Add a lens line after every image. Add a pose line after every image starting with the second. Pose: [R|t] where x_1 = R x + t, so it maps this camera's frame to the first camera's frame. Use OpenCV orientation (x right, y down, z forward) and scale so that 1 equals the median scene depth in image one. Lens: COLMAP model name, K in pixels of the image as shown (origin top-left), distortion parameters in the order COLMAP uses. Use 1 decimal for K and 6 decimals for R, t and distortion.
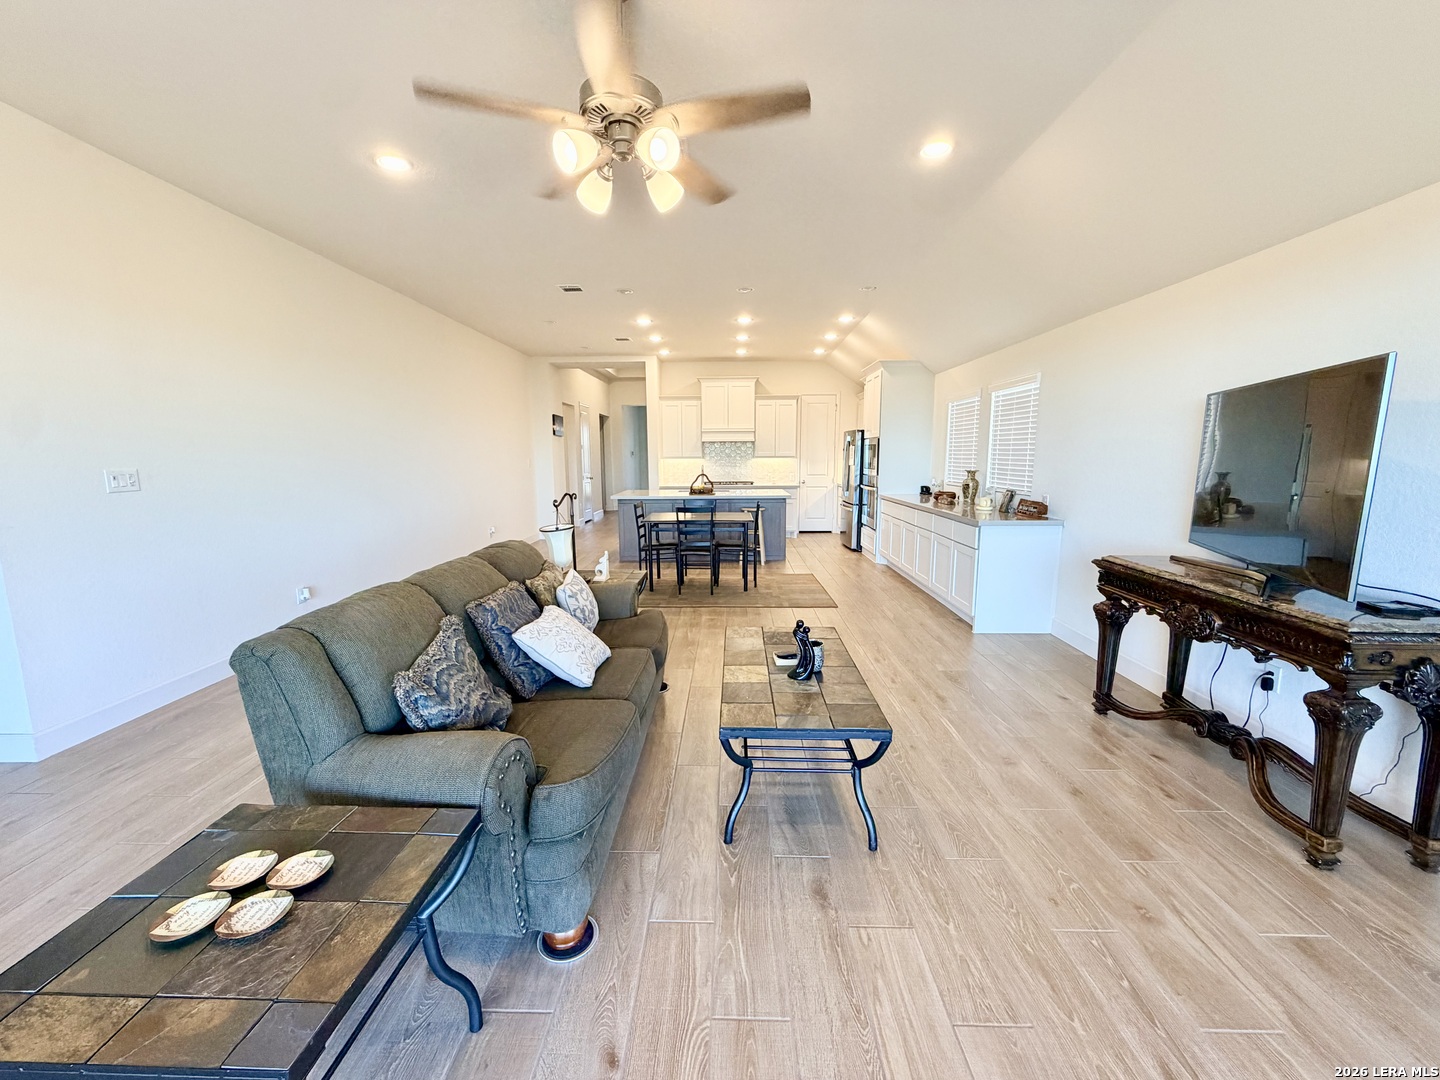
lens RADIAL K [[572.2, 0, 716.8], [0, 572.2, 540.9], [0, 0, 1]] dist [0.000099, -0.000522]
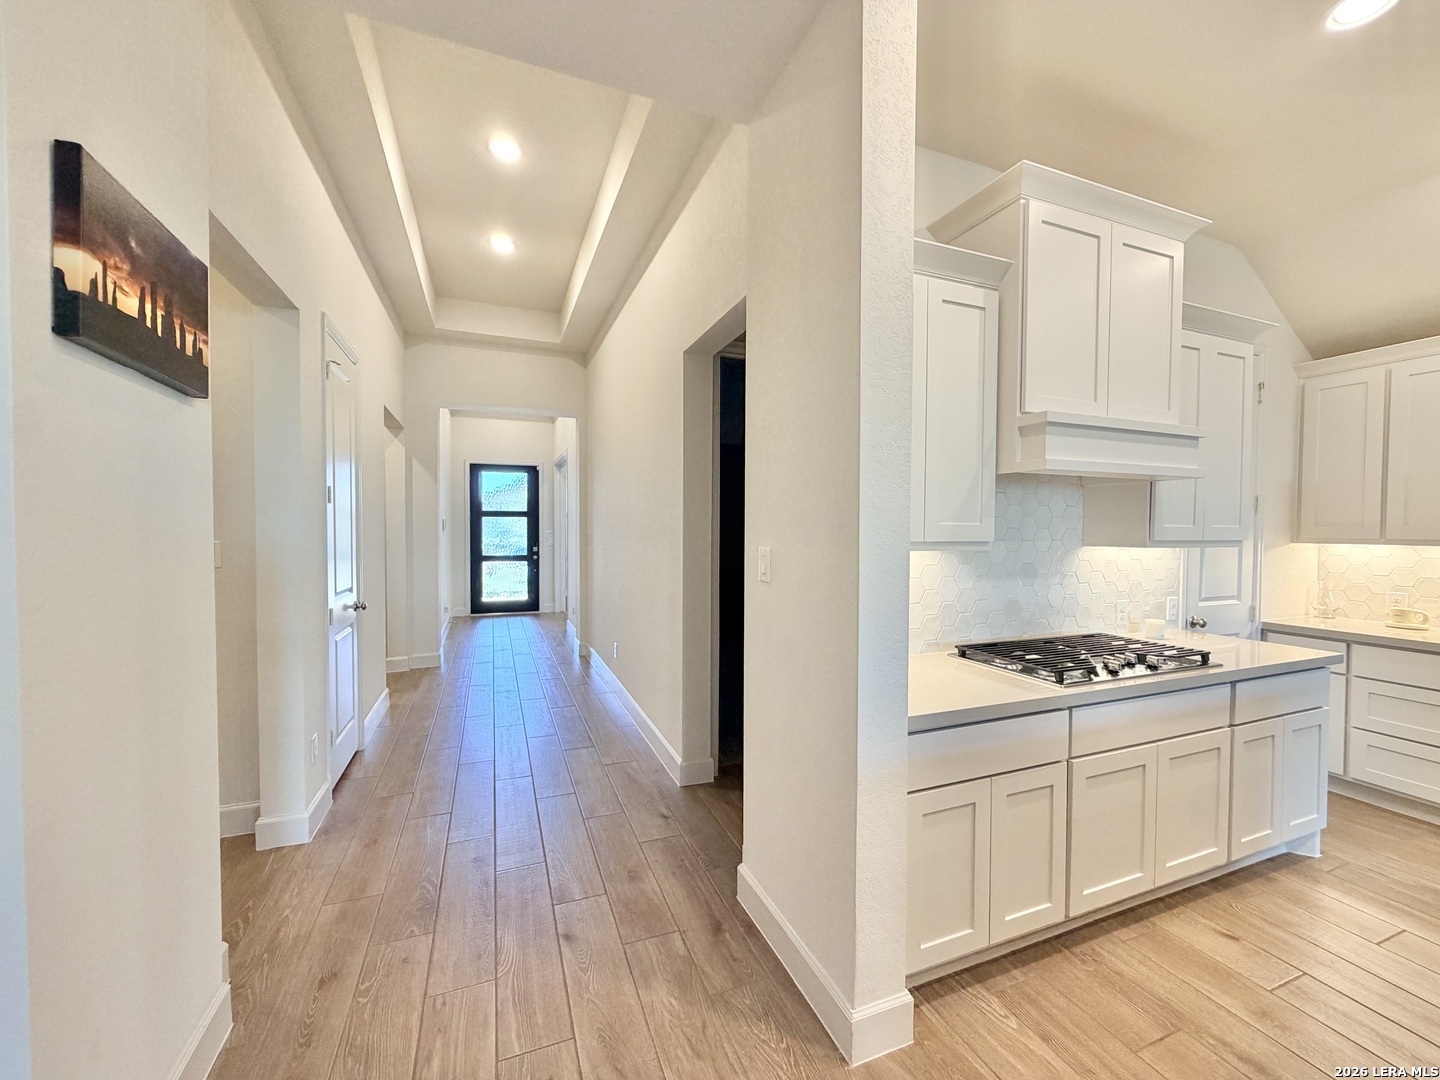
lens RADIAL K [[572.2, 0, 714.7], [0, 572.2, 540.7], [0, 0, 1]] dist [0.000099, -0.000522]
pose [[0.922123, 0.002241, 0.386891, -0.255993], [0.046633, 0.992049, -0.116892, -0.155333], [-0.384077, 0.125830, 0.914687, 1.031080]]
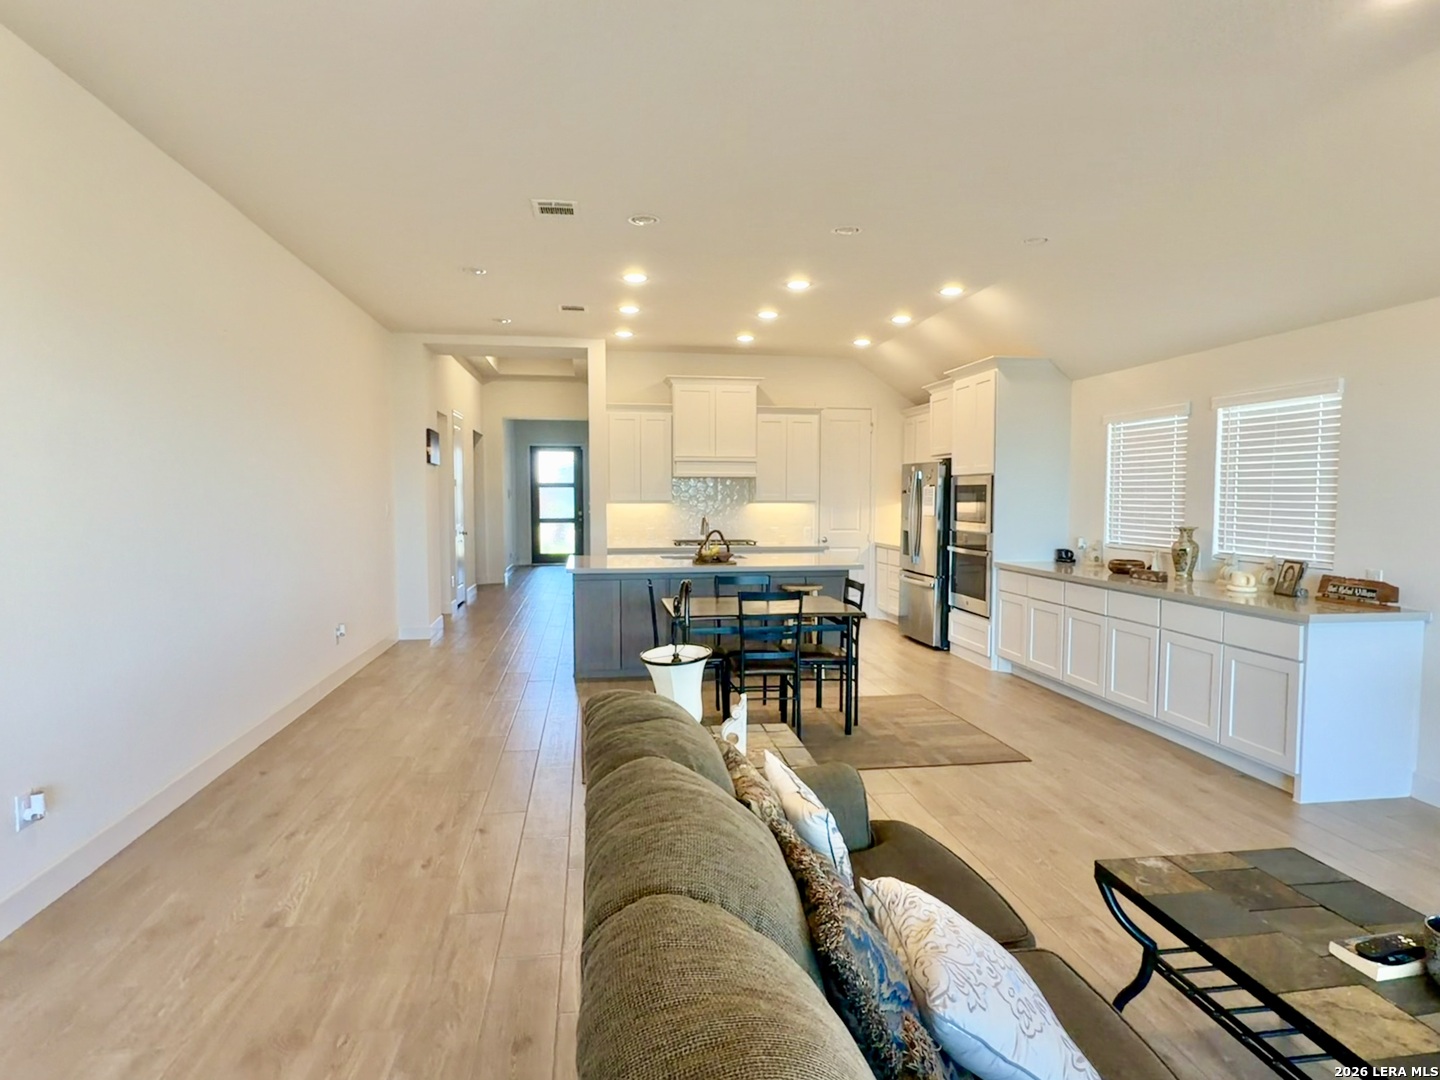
lens RADIAL K [[825.3, 0, 719.9], [0, 825.3, 548.4], [0, 0, 1]] dist [-0.000431, 0.001430]
pose [[0.983938, -0.003780, 0.178471, -0.165838], [0.018723, 0.996447, -0.082116, -0.024511], [-0.177527, 0.084138, 0.980513, 0.137466]]
